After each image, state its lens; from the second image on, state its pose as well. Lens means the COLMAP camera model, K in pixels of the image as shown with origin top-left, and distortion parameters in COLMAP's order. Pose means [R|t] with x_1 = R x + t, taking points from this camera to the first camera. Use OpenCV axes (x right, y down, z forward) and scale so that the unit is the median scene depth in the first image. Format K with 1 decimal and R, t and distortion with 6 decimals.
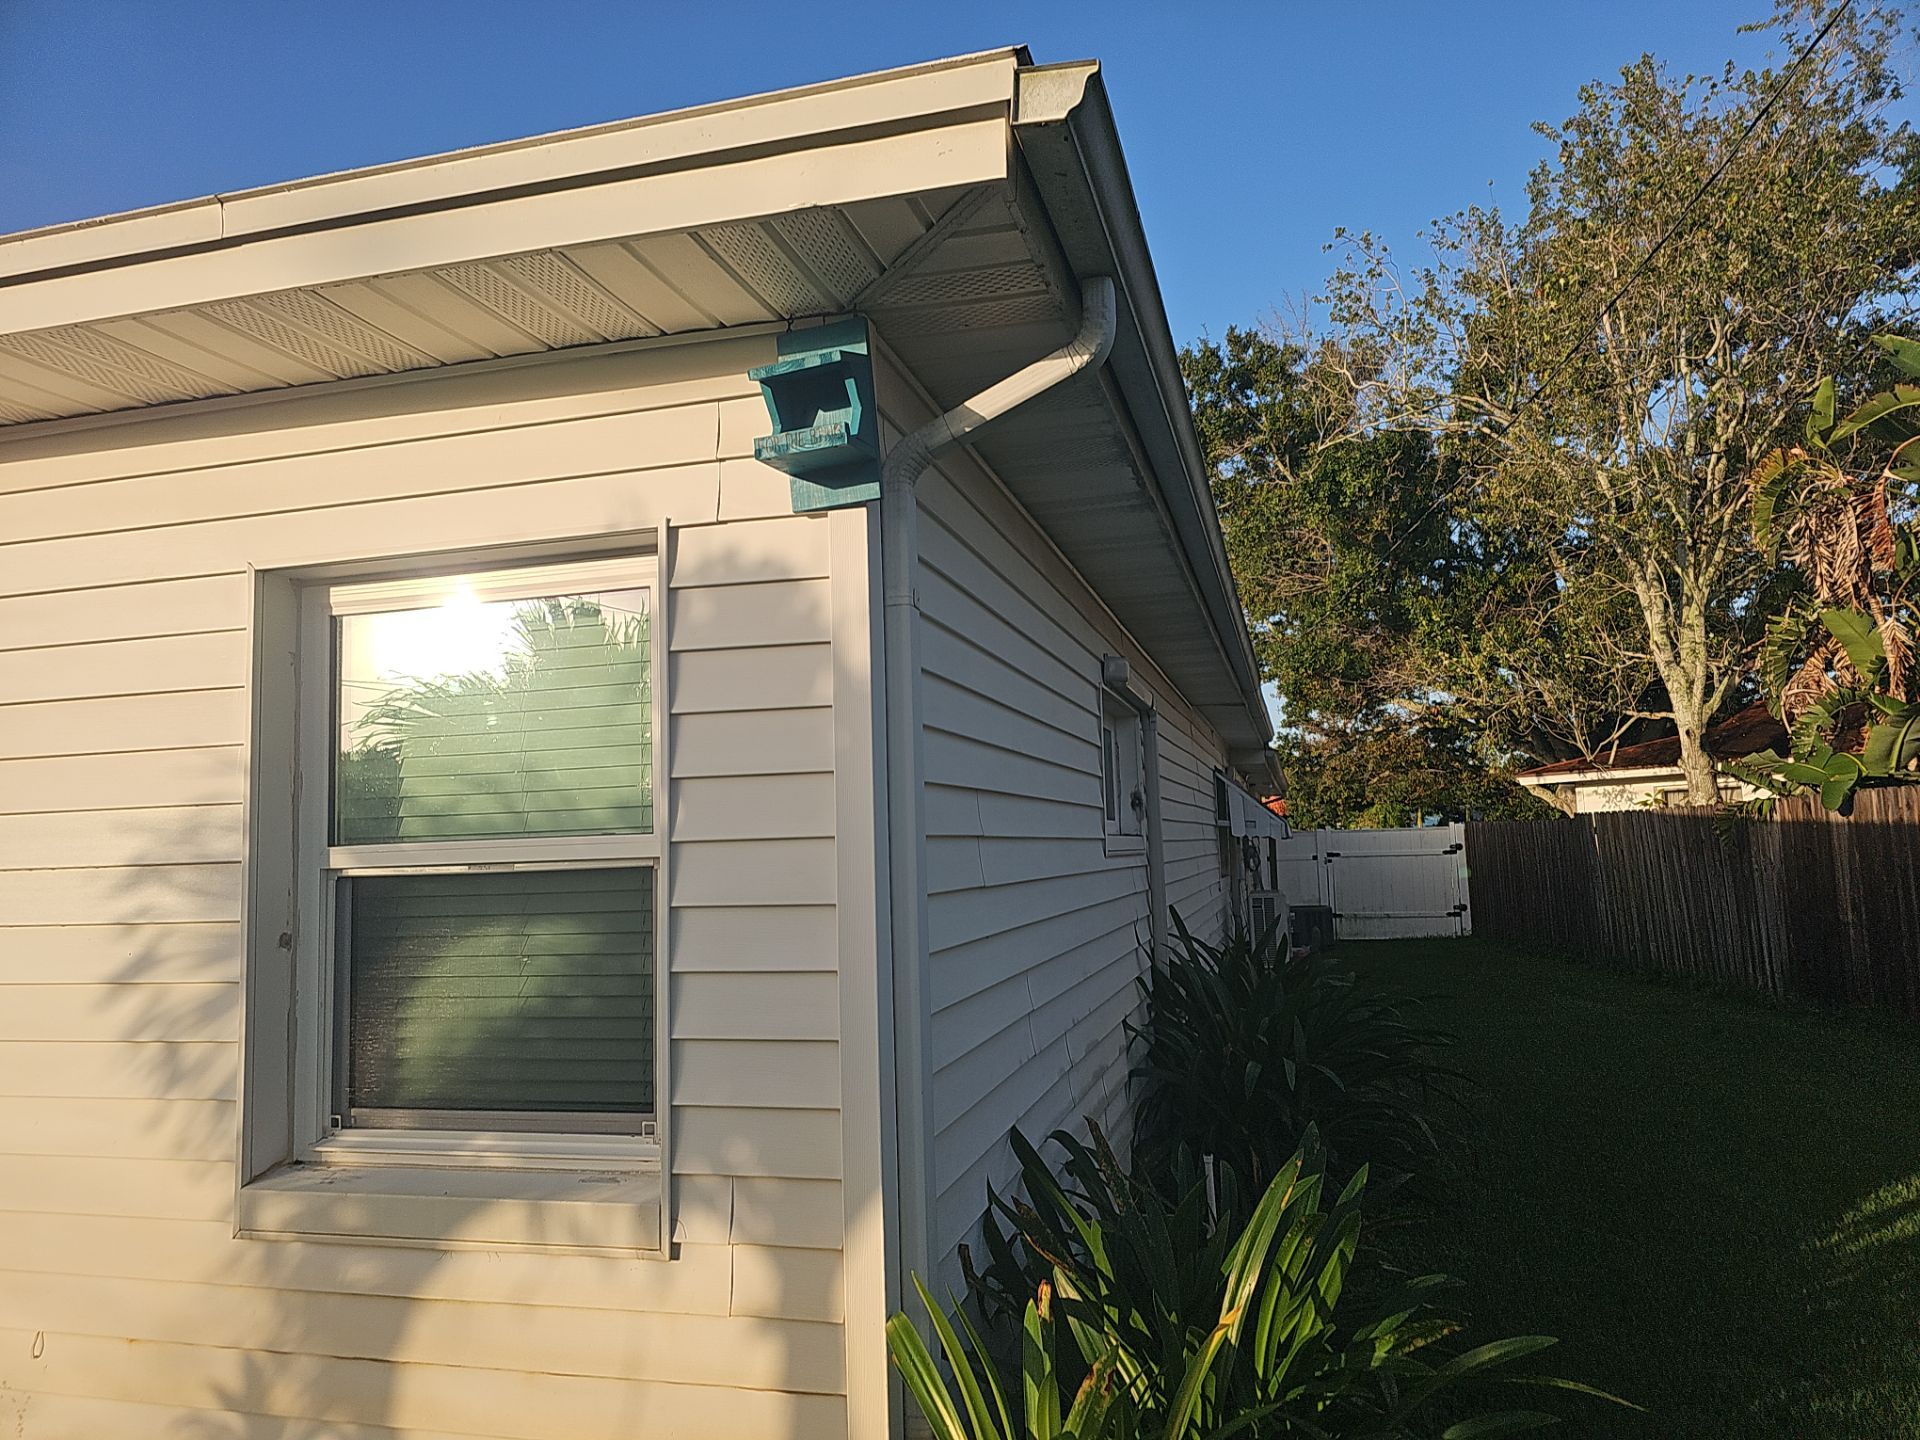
lens RADIAL K [[1269.6, 0, 956.0], [0, 1269.6, 726.8], [0, 0, 1]] dist [0.041810, -0.023123]
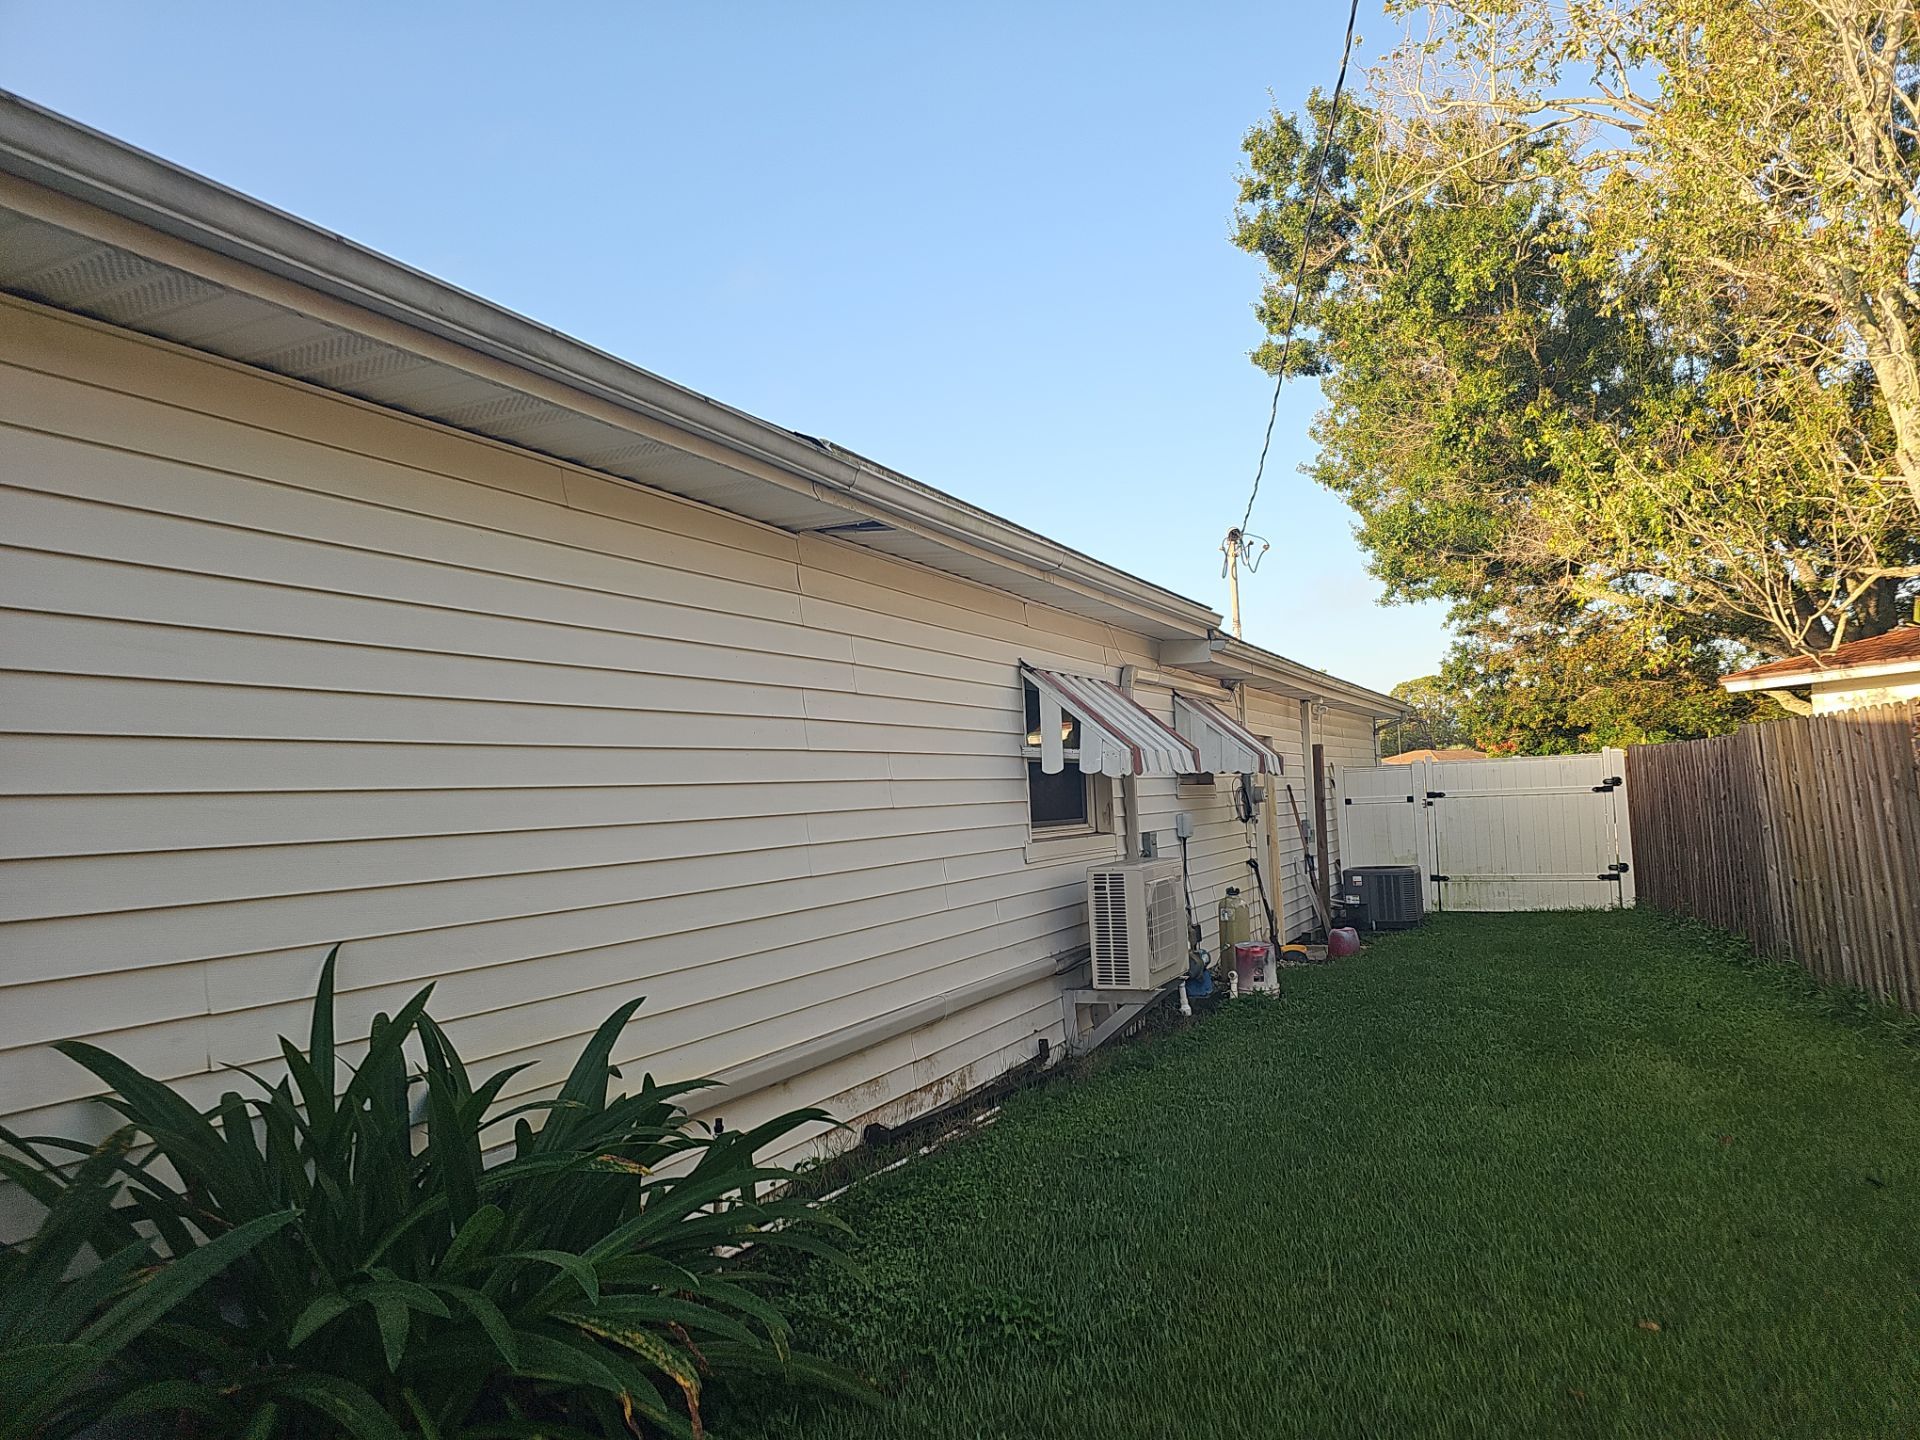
lens RADIAL K [[1269.6, 0, 969.2], [0, 1269.6, 724.7], [0, 0, 1]] dist [0.041810, -0.023123]
pose [[0.980851, -0.020680, -0.193659, 0.176478], [0.029543, 0.998639, 0.042991, 0.021468], [0.192507, -0.047889, 0.980126, 0.236715]]
